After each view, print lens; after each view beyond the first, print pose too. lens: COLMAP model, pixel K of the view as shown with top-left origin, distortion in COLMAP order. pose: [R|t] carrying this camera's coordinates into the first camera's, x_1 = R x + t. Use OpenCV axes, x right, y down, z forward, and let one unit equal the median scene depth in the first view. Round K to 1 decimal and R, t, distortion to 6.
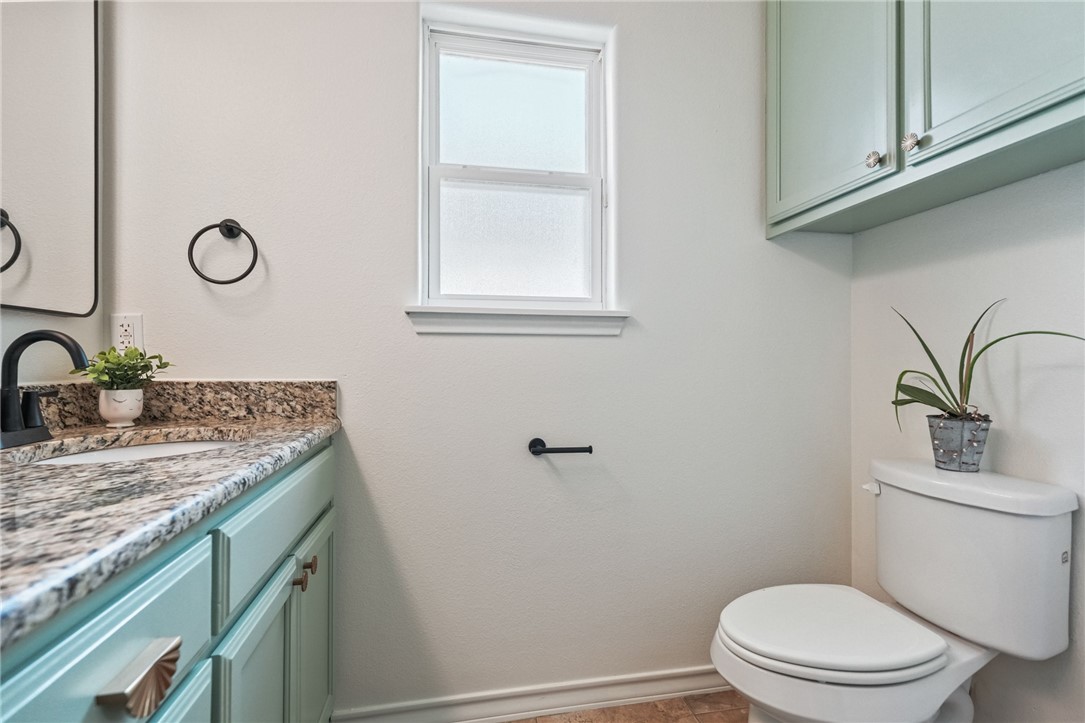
lens RADIAL K [[497.4, 0, 542.5], [0, 497.4, 361.5], [0, 0, 1]] dist [0.000190, 0.000413]
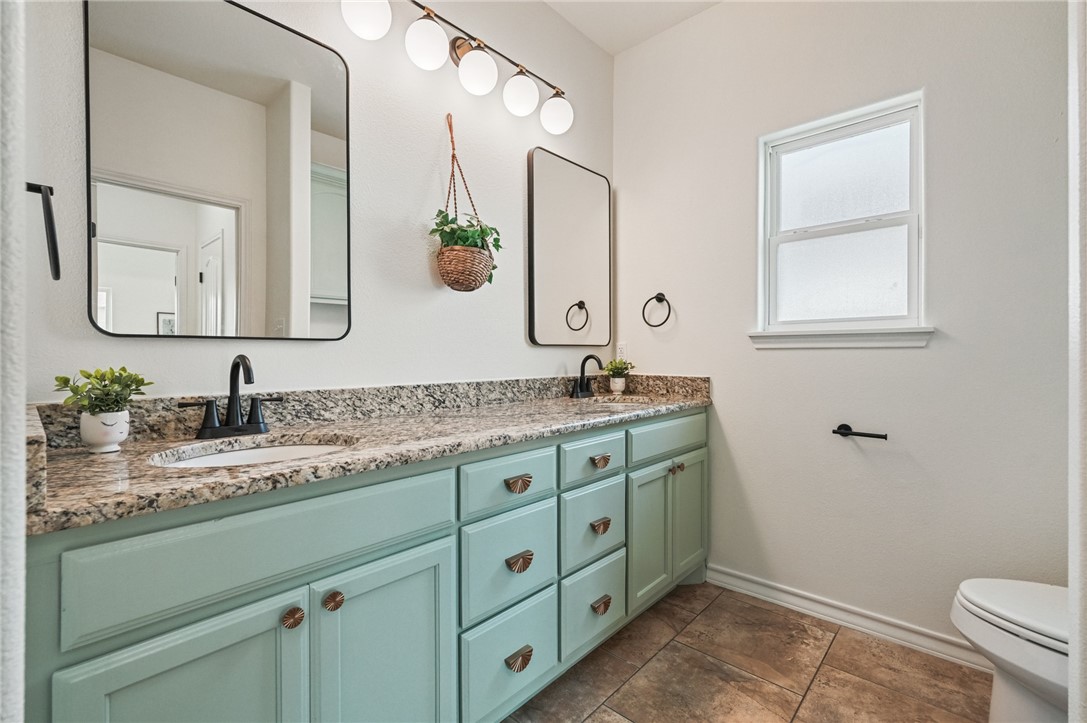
lens RADIAL K [[484.8, 0, 544.0], [0, 484.8, 356.6], [0, 0, 1]] dist [-0.001855, -0.000299]
pose [[0.593401, 0.000455, -0.804907, 0.673141], [0.006049, 0.999969, 0.005024, -0.049730], [0.804885, -0.007850, 0.593380, -0.531145]]
